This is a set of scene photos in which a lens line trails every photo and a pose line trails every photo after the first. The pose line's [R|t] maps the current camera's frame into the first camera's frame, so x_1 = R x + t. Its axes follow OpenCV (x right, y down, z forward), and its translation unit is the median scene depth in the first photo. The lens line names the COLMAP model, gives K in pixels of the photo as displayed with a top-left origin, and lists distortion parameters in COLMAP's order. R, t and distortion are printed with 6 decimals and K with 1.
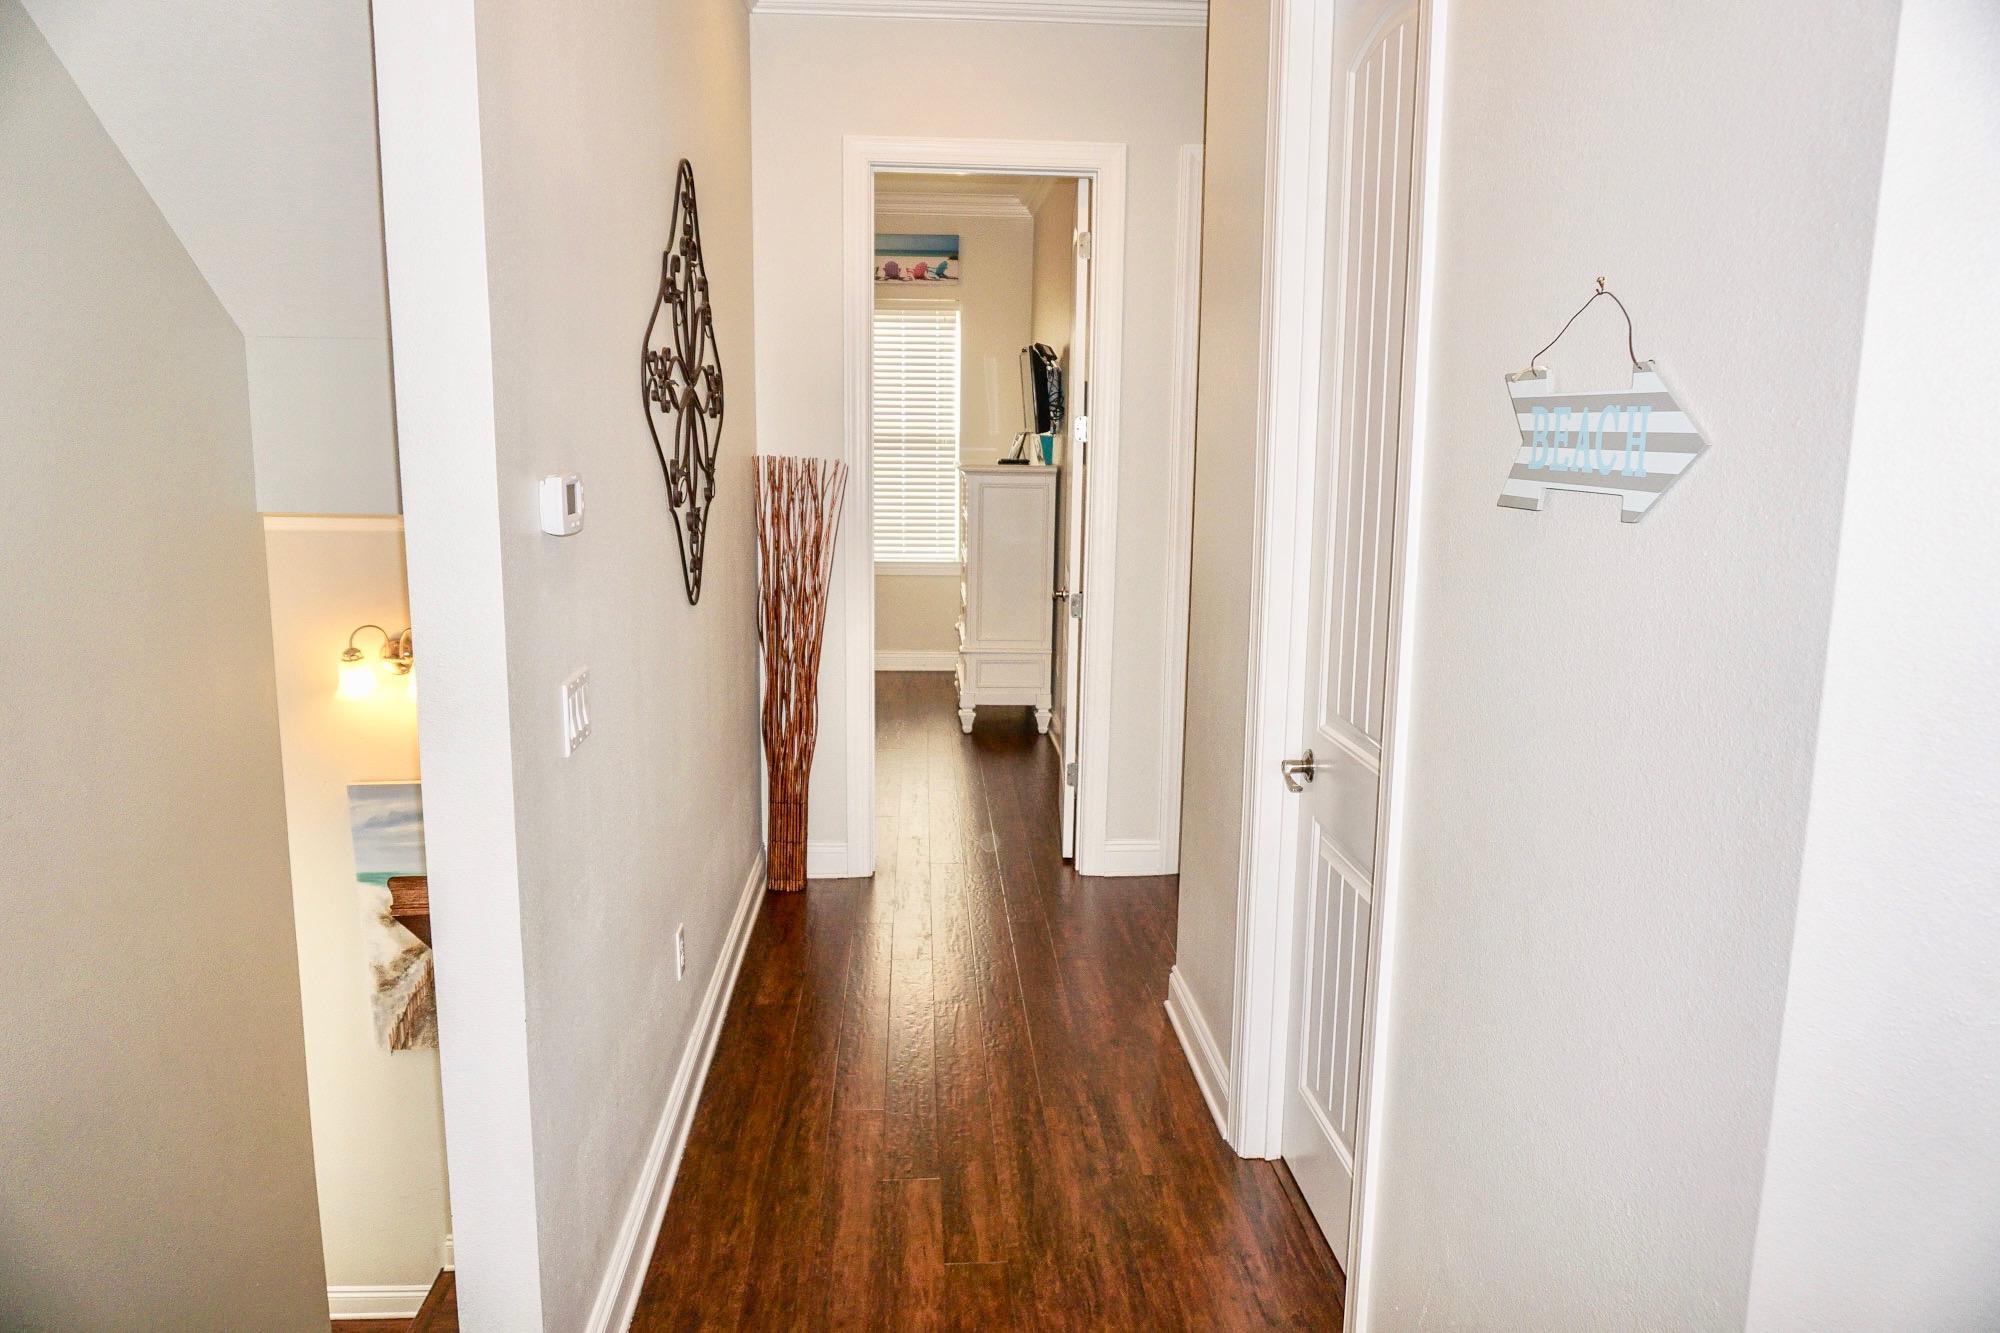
lens RADIAL K [[1332.7, 0, 998.2], [0, 1332.7, 679.0], [0, 0, 1]] dist [-0.045731, 0.032165]
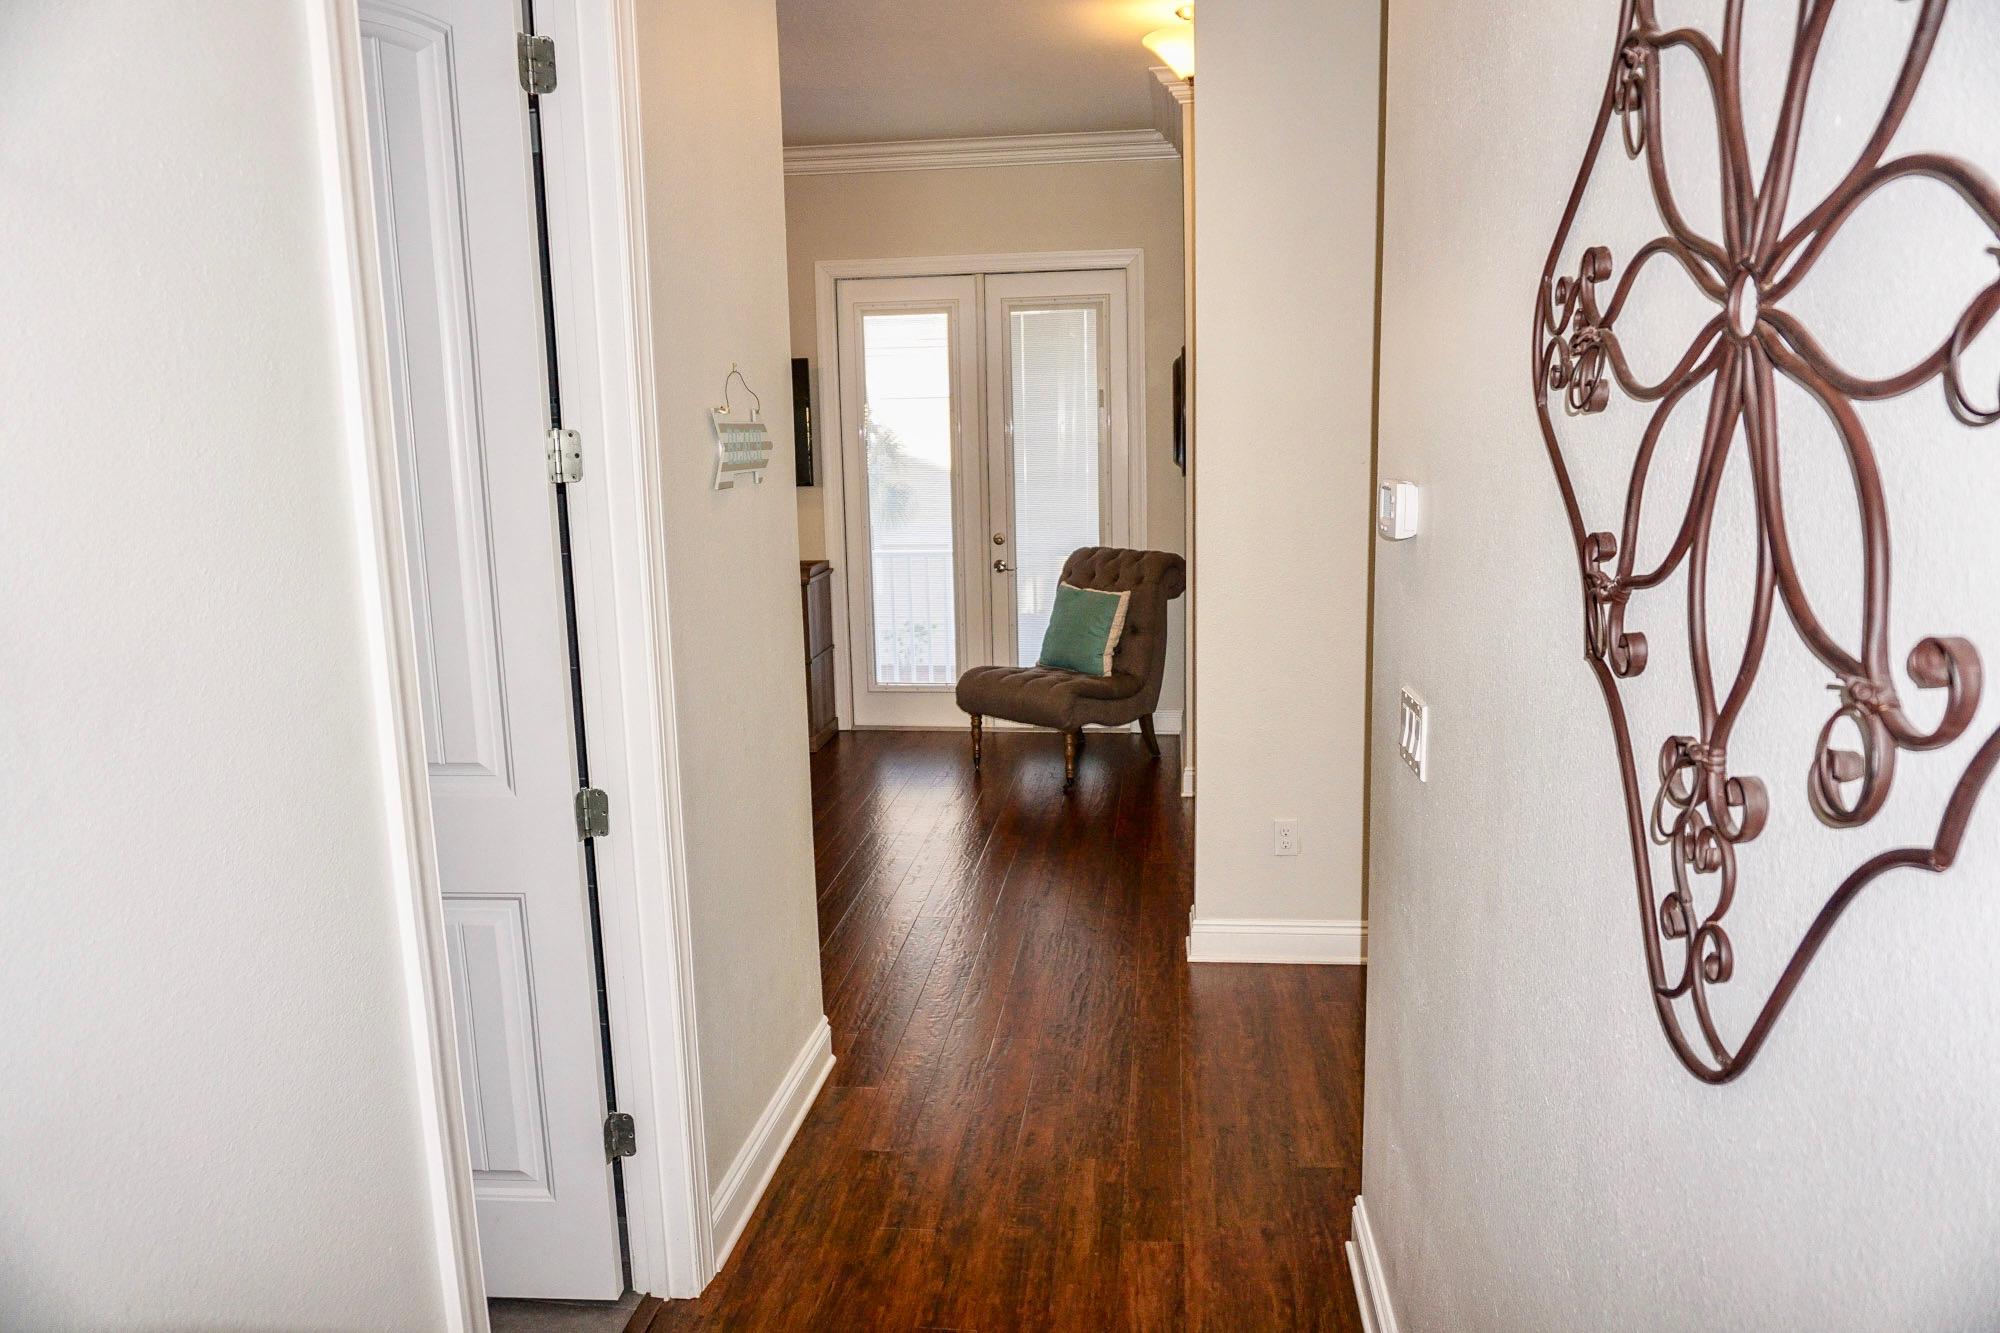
lens RADIAL K [[1332.7, 0, 998.2], [0, 1332.7, 679.0], [0, 0, 1]] dist [-0.045731, 0.032165]
pose [[-0.981917, -0.025966, 0.187525, -0.162725], [0.044432, 0.931271, 0.361607, -0.290843], [-0.184026, 0.363400, -0.913277, 1.493554]]
